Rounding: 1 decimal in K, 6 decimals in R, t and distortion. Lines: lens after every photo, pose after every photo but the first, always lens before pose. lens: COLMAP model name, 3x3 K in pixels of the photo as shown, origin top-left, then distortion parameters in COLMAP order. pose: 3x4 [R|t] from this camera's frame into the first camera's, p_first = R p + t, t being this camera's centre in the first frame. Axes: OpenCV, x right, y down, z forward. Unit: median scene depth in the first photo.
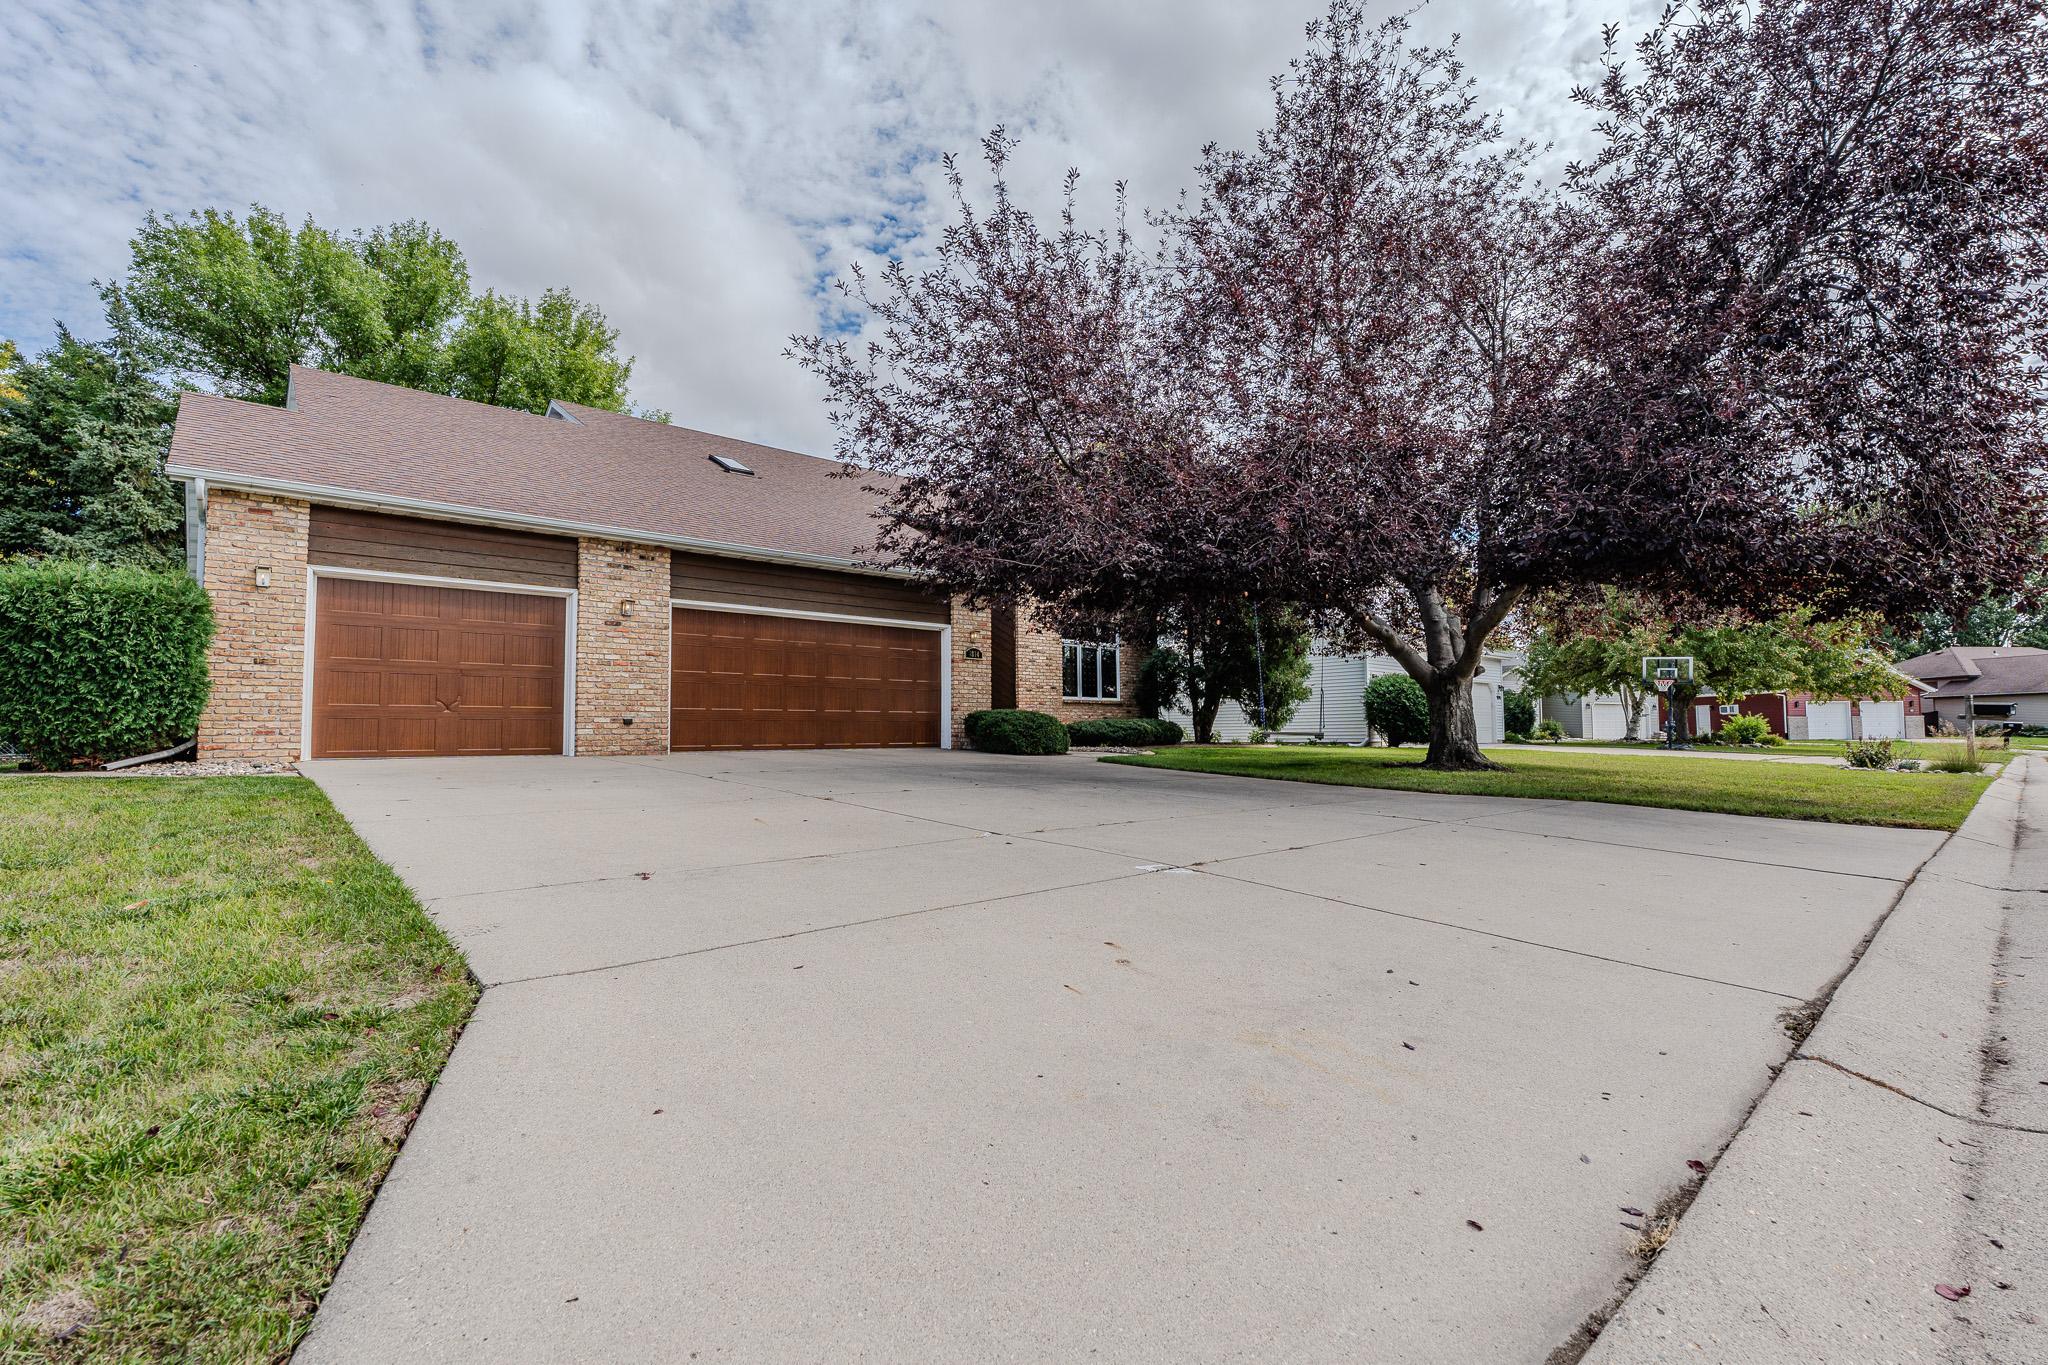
lens RADIAL K [[923.7, 0, 1024.0], [0, 923.7, 682.5], [0, 0, 1]] dist [-0.000865, -0.000094]
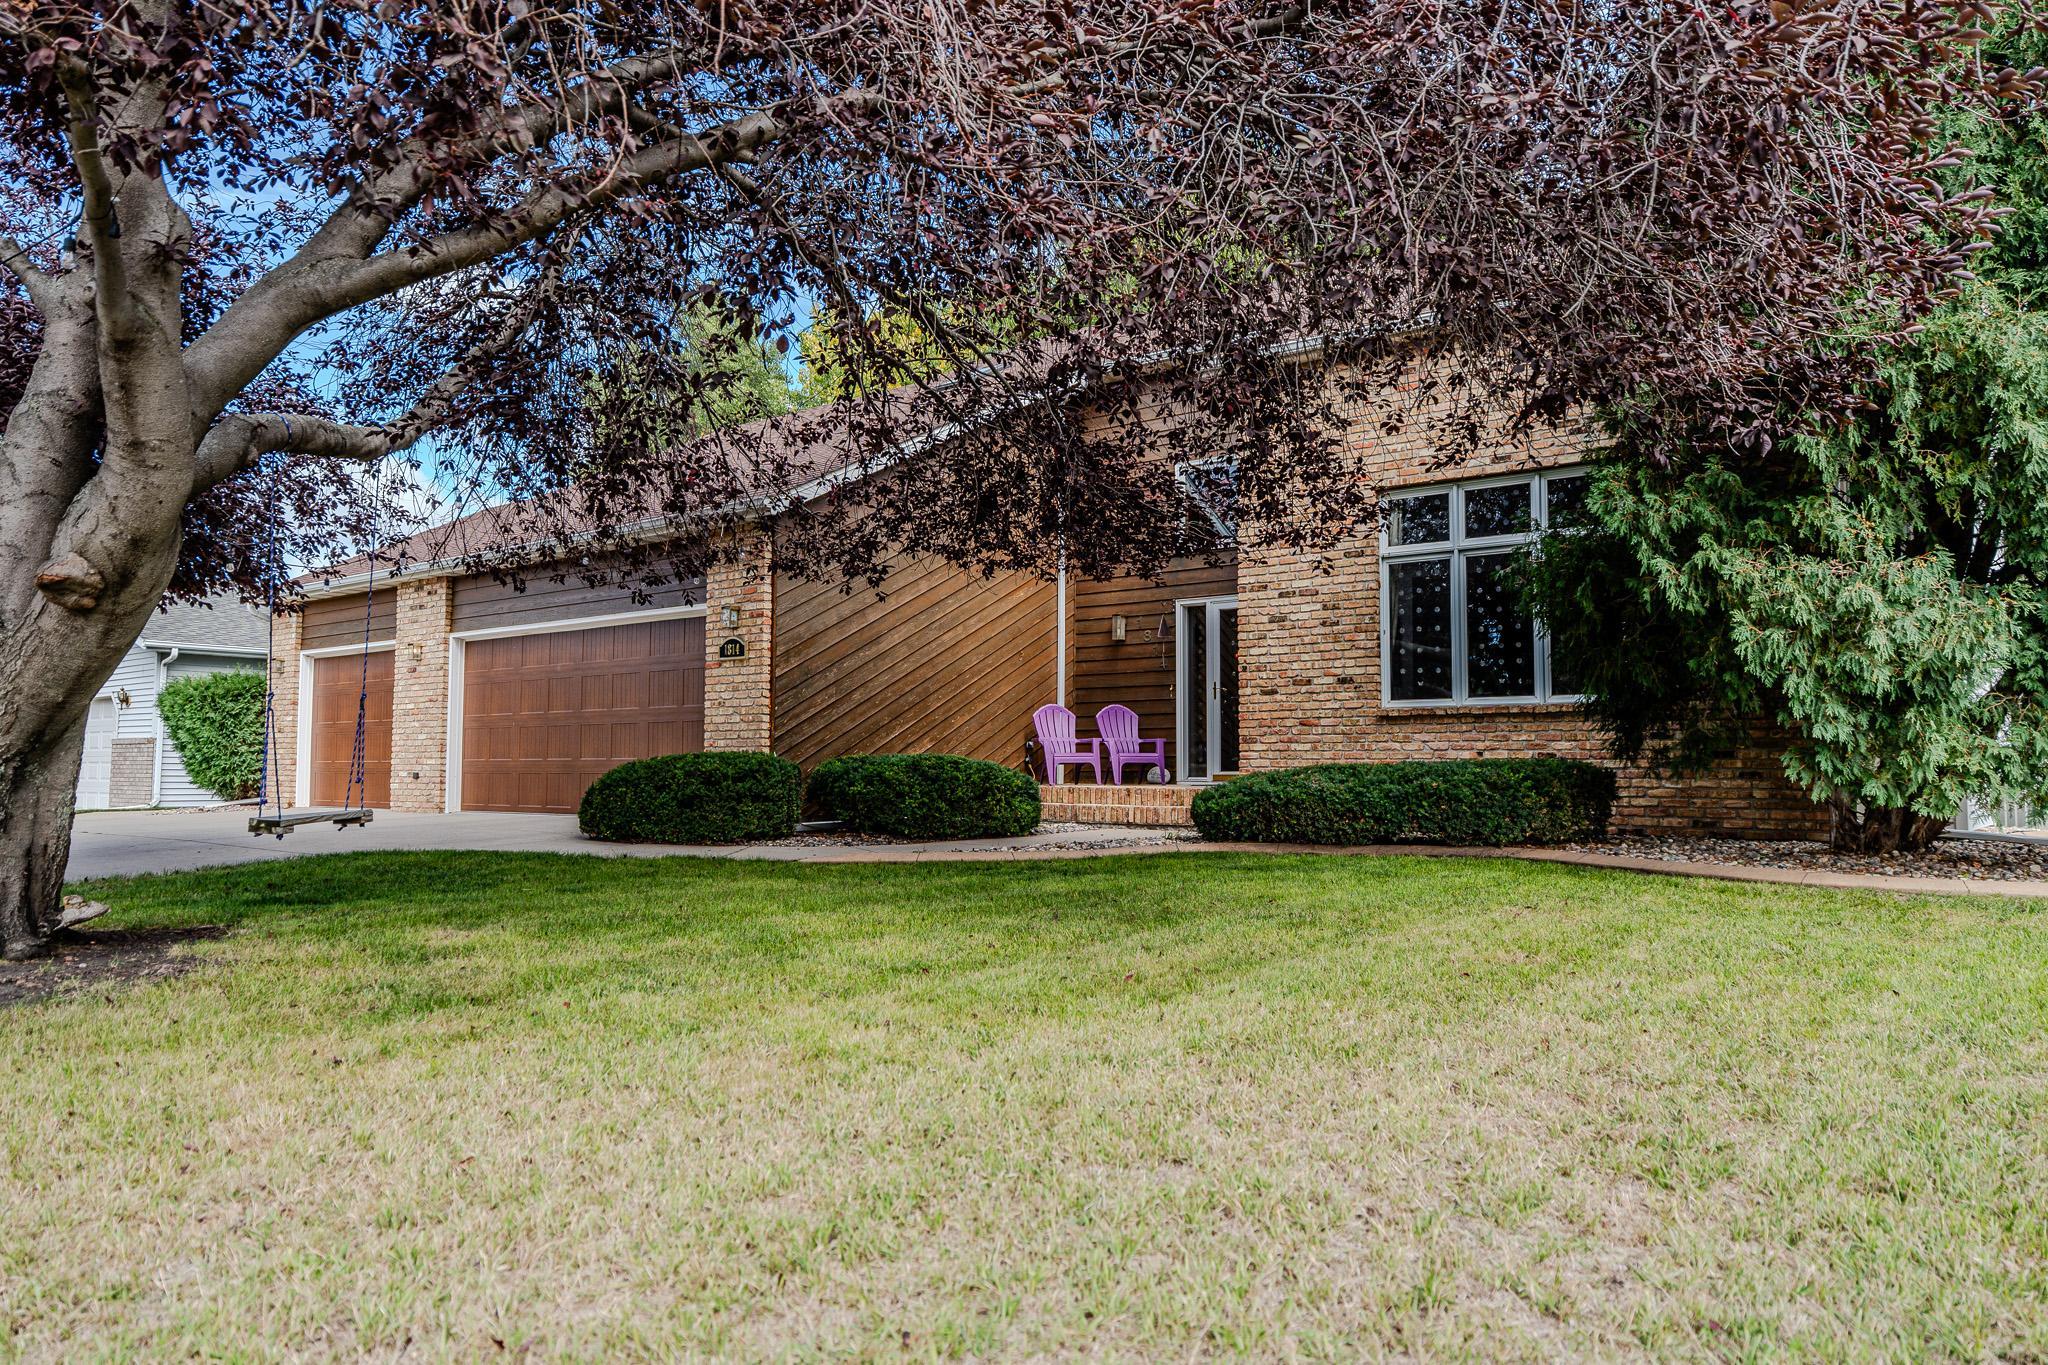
lens RADIAL K [[1368.6, 0, 1024.0], [0, 1368.6, 682.5], [0, 0, 1]] dist [-0.002846, -0.001488]
pose [[0.172675, -0.058176, -0.983259, 1.011619], [0.053340, 0.997342, -0.049642, 0.049637], [0.983533, -0.043875, 0.175320, 1.358146]]
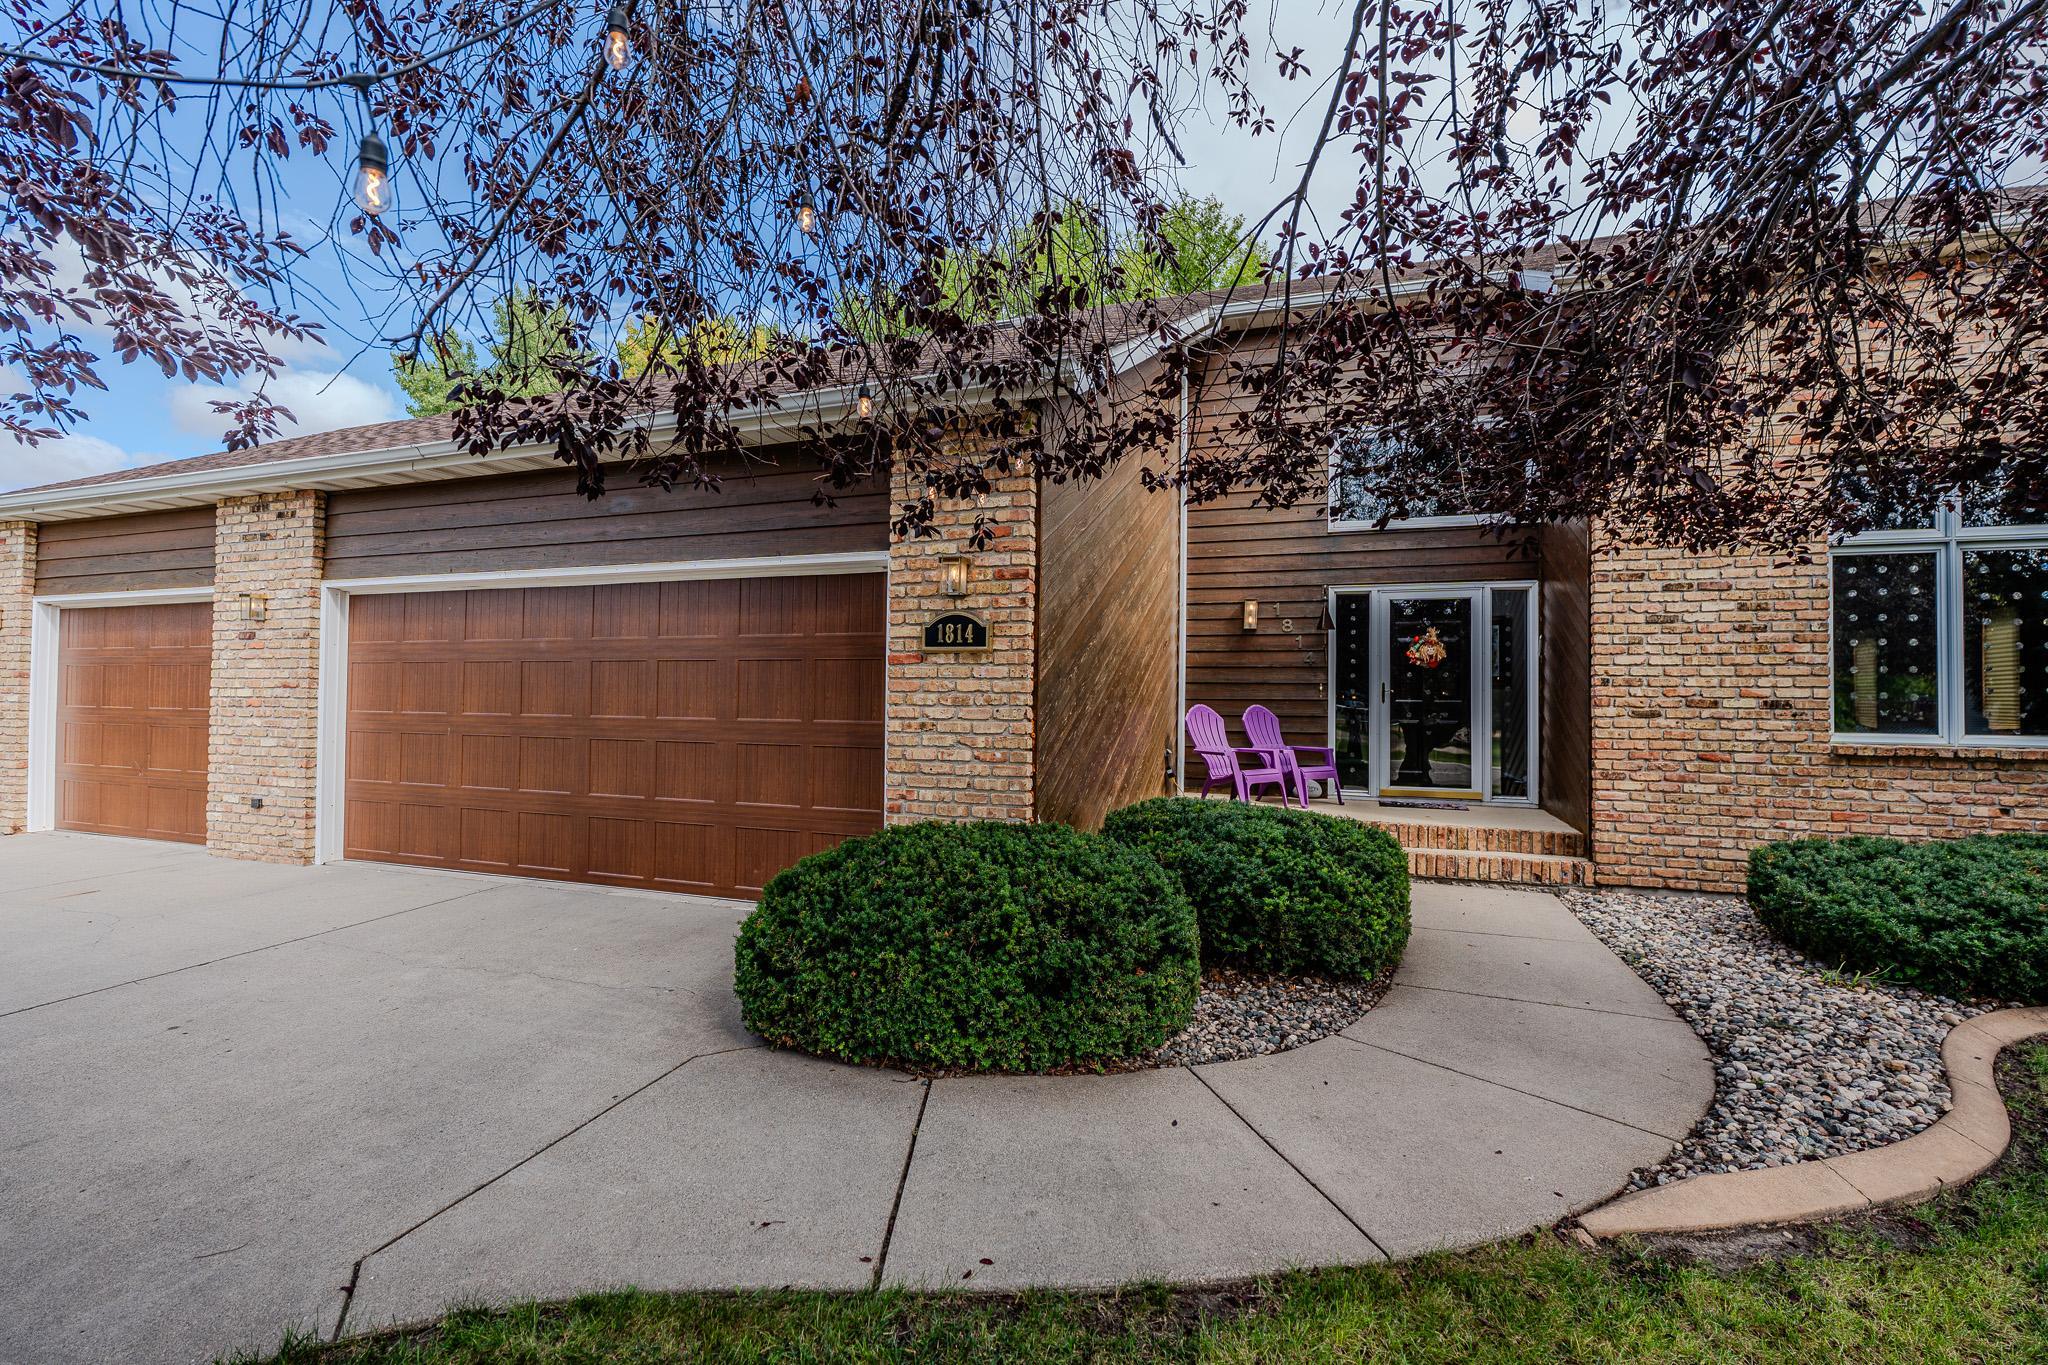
lens RADIAL K [[885.5, 0, 1024.0], [0, 885.5, 682.5], [0, 0, 1]] dist [-0.007383, 0.000504]
pose [[0.480901, -0.008132, -0.876737, 0.288319], [0.035287, 0.999326, 0.010086, -0.022002], [0.876065, -0.035787, 0.480864, 1.158748]]
